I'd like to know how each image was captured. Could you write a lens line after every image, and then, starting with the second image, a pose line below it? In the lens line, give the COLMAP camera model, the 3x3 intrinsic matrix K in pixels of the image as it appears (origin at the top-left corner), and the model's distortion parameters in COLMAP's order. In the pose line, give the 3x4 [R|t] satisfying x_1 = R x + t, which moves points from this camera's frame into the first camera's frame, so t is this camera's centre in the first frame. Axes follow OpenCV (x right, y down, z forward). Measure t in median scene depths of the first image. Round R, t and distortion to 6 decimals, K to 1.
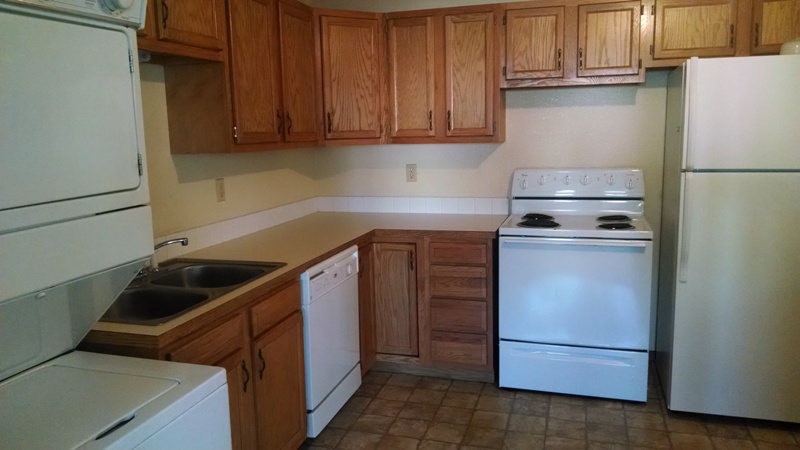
lens RADIAL K [[619.7, 0, 396.2], [0, 619.7, 227.1], [0, 0, 1]] dist [0.006254, -0.008677]
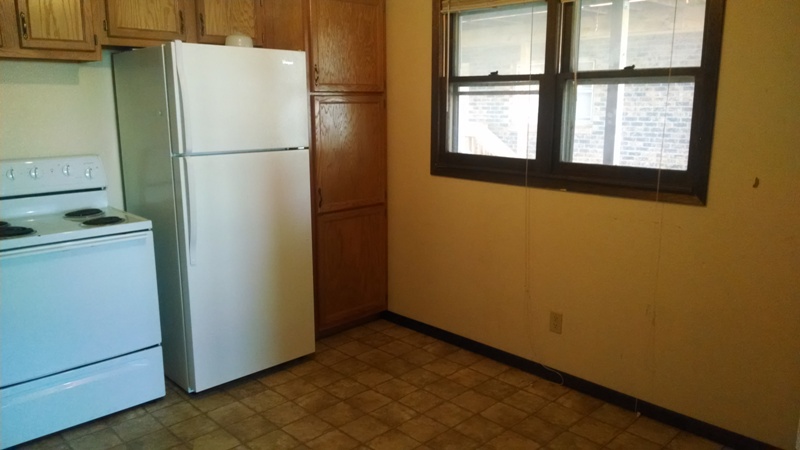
lens RADIAL K [[619.7, 0, 398.3], [0, 619.7, 226.9], [0, 0, 1]] dist [0.006254, -0.008677]
pose [[0.478086, -0.154633, 0.864594, -0.228413], [0.129547, 0.986028, 0.104718, -0.033589], [-0.868707, 0.061941, 0.491438, 0.199395]]
